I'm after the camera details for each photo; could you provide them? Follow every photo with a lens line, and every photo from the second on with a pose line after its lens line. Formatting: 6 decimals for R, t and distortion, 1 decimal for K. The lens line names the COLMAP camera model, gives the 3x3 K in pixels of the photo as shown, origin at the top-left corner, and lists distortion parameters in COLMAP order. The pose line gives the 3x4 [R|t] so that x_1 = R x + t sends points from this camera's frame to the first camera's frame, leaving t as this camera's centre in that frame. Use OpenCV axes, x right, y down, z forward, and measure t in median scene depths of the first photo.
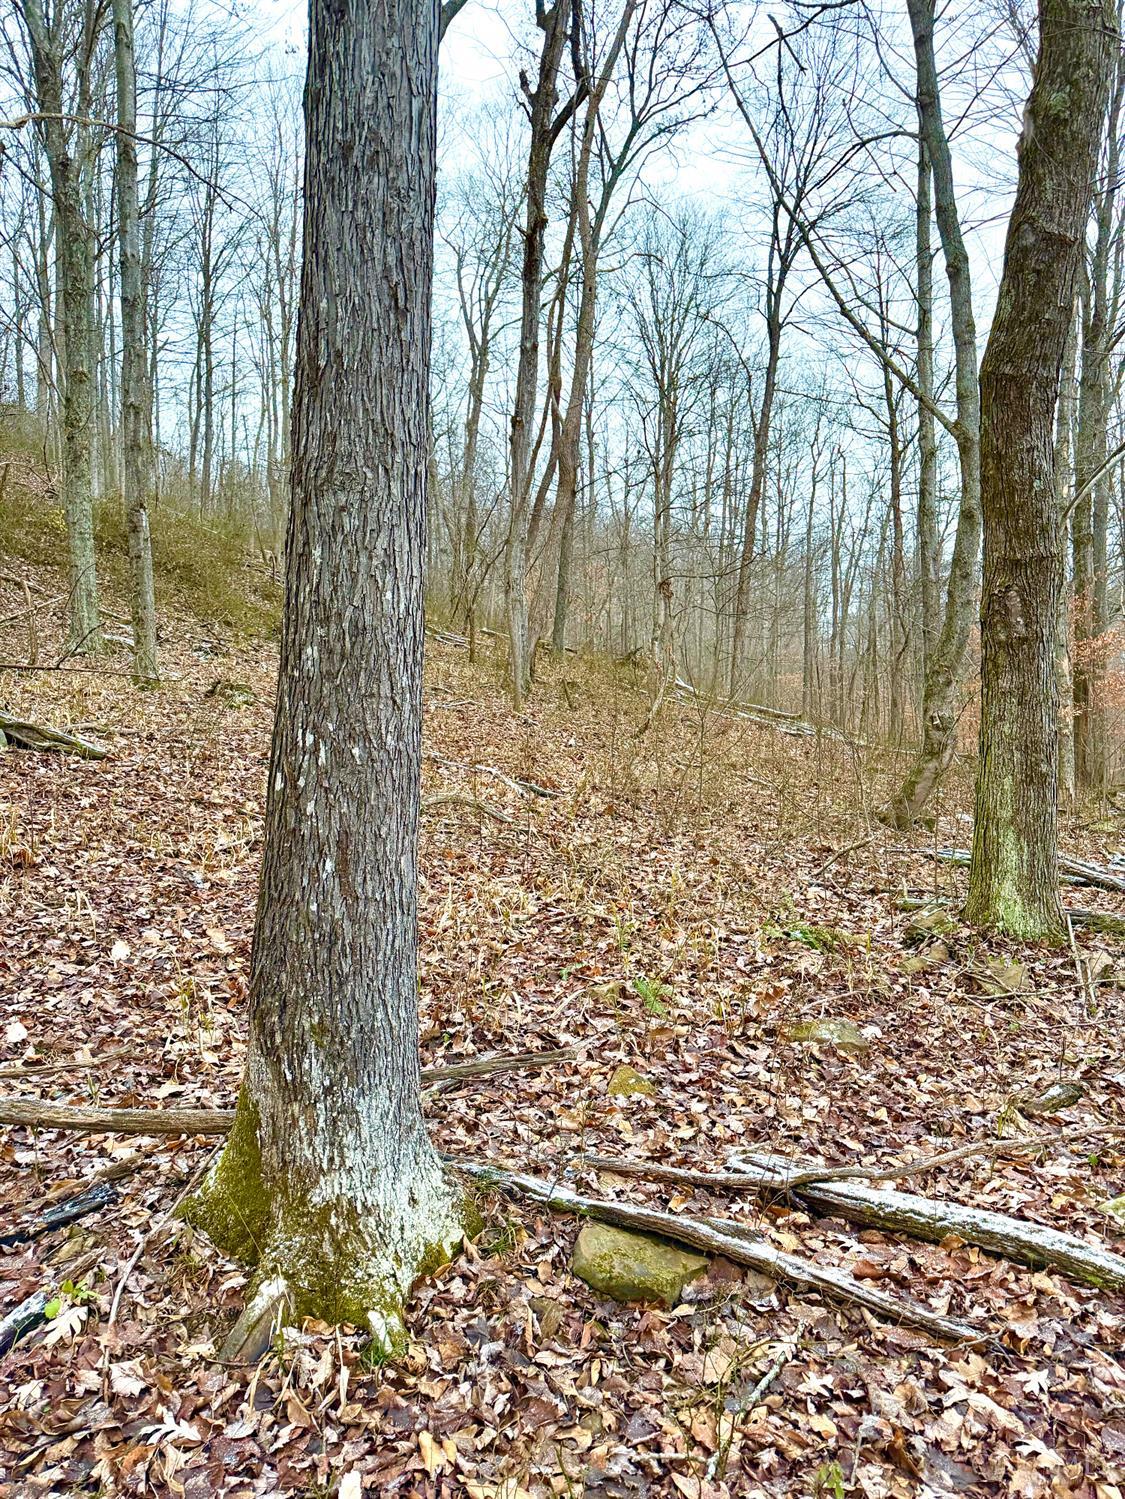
lens RADIAL K [[1041.4, 0, 560.2], [0, 1041.4, 762.4], [0, 0, 1]] dist [0.004464, -0.004782]
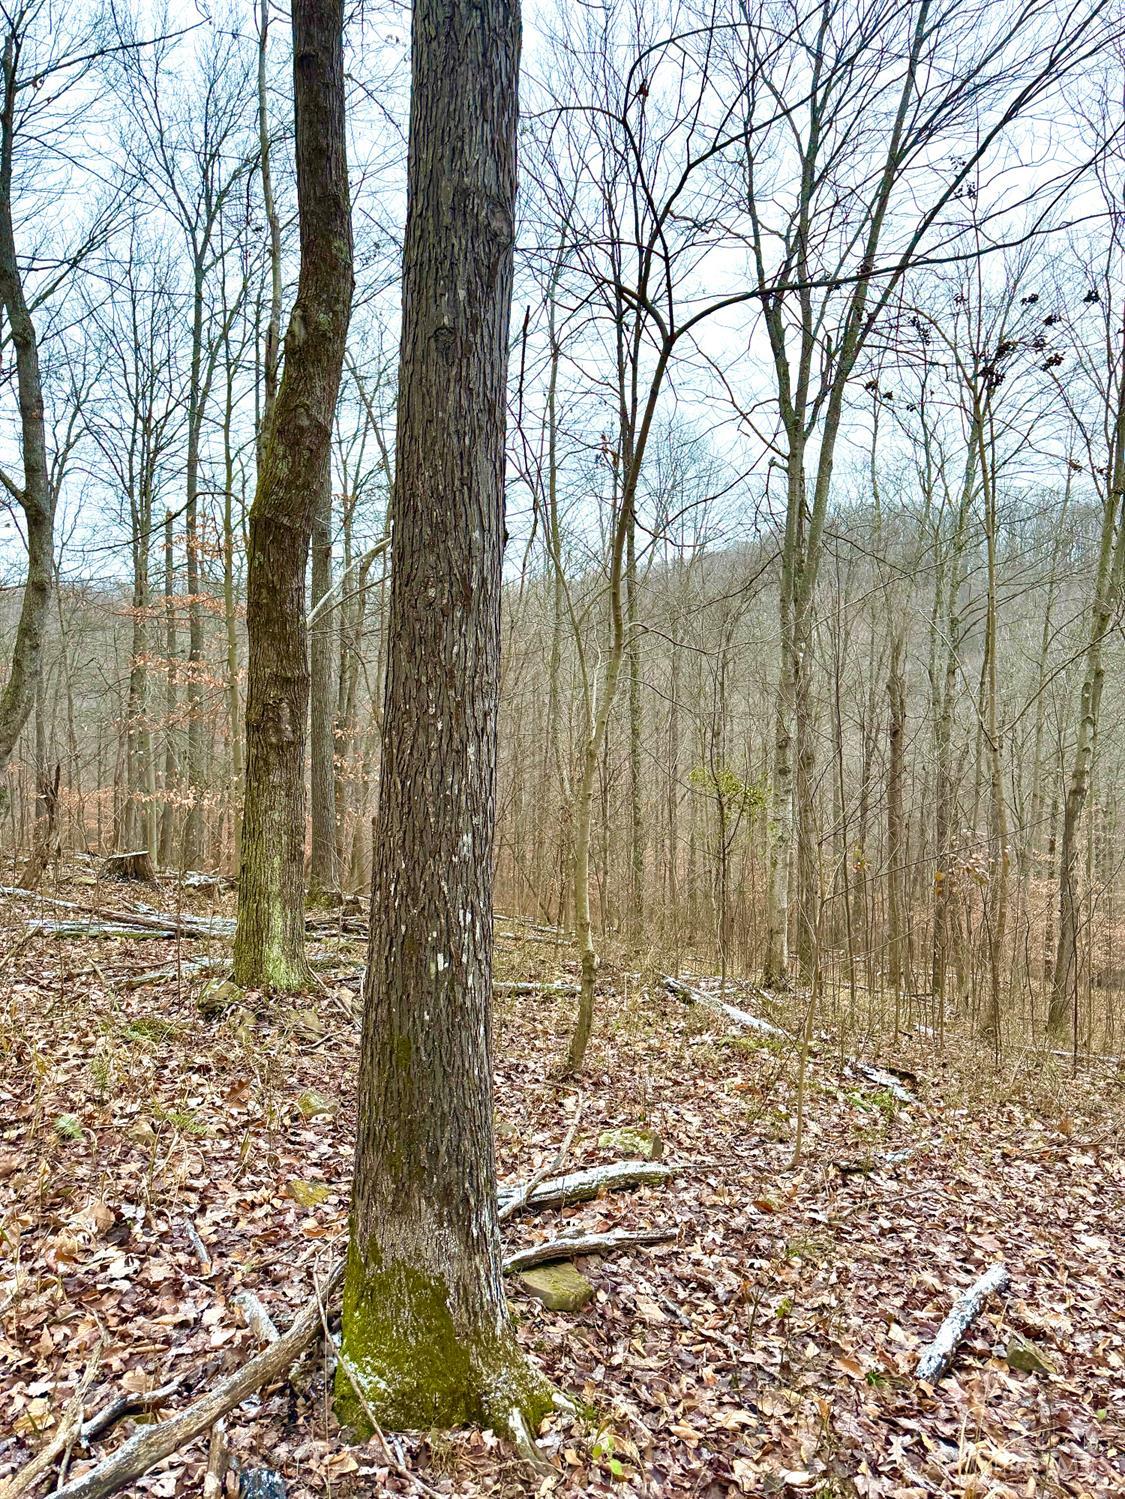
lens RADIAL K [[1041.4, 0, 560.7], [0, 1041.4, 739.3], [0, 0, 1]] dist [0.004464, -0.004782]
pose [[0.450241, 0.020998, 0.892660, -1.184241], [0.023614, 0.999094, -0.035412, -0.170043], [-0.892595, 0.037023, 0.449337, 0.406037]]
